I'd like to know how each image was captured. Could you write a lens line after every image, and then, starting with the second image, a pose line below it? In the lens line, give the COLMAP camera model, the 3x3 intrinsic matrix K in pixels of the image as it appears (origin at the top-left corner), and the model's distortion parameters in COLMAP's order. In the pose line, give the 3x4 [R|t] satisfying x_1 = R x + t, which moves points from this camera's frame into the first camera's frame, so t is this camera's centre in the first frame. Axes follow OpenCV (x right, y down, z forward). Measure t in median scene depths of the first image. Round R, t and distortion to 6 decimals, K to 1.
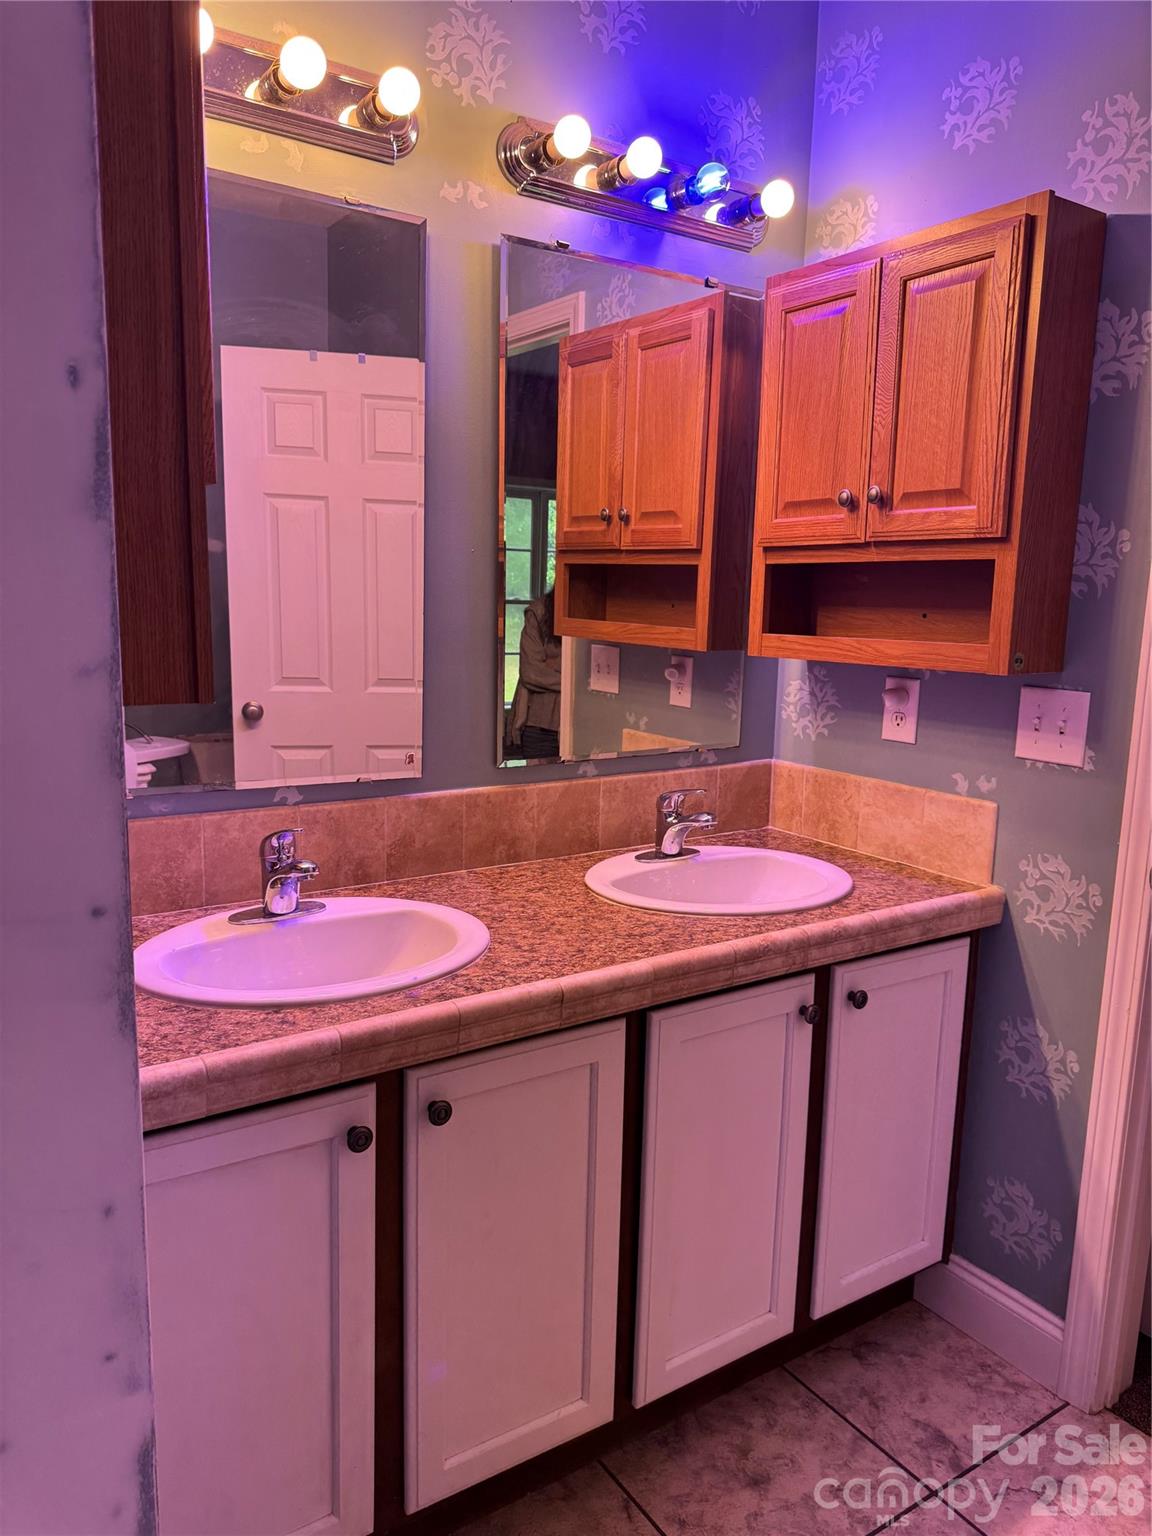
lens RADIAL K [[1093.6, 0, 611.1], [0, 1093.6, 768.4], [0, 0, 1]] dist [0.181437, -0.125792]
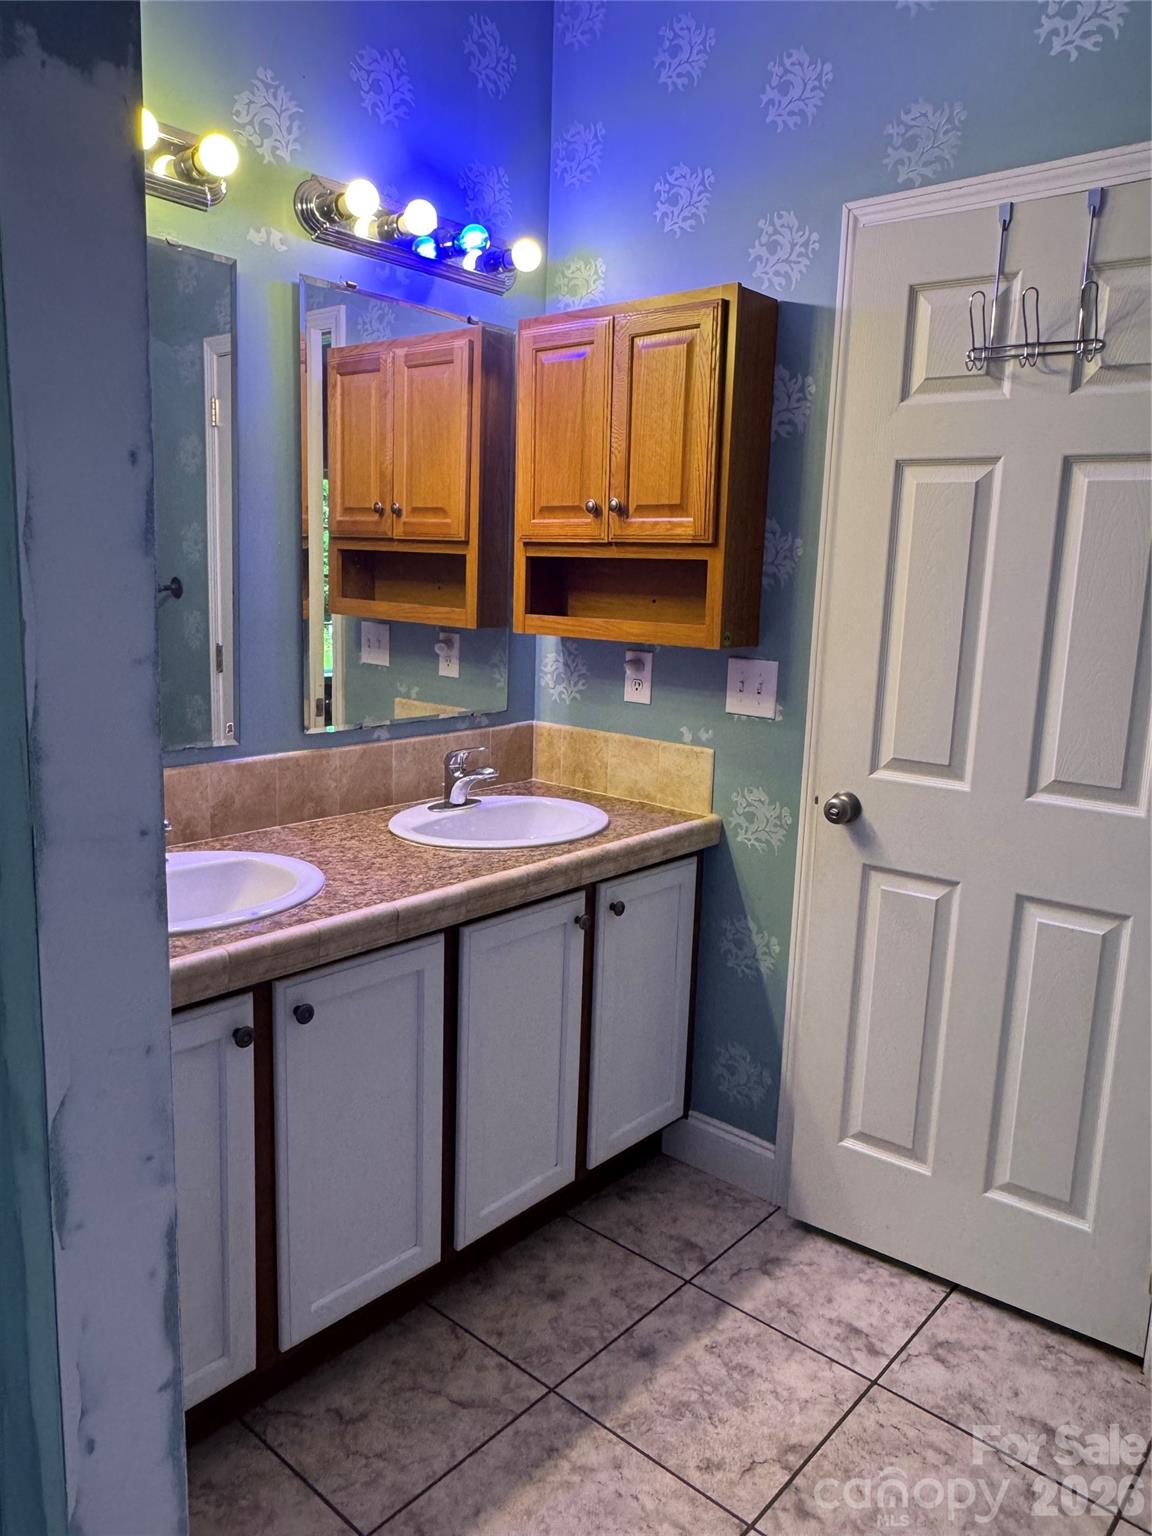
lens RADIAL K [[1101.9, 0, 574.2], [0, 1101.9, 734.7], [0, 0, 1]] dist [0.251537, -0.002726]
pose [[0.973679, -0.033751, 0.225411, -0.101647], [0.034058, 0.999417, 0.002530, 0.006747], [-0.225365, 0.005213, 0.974260, -0.210021]]
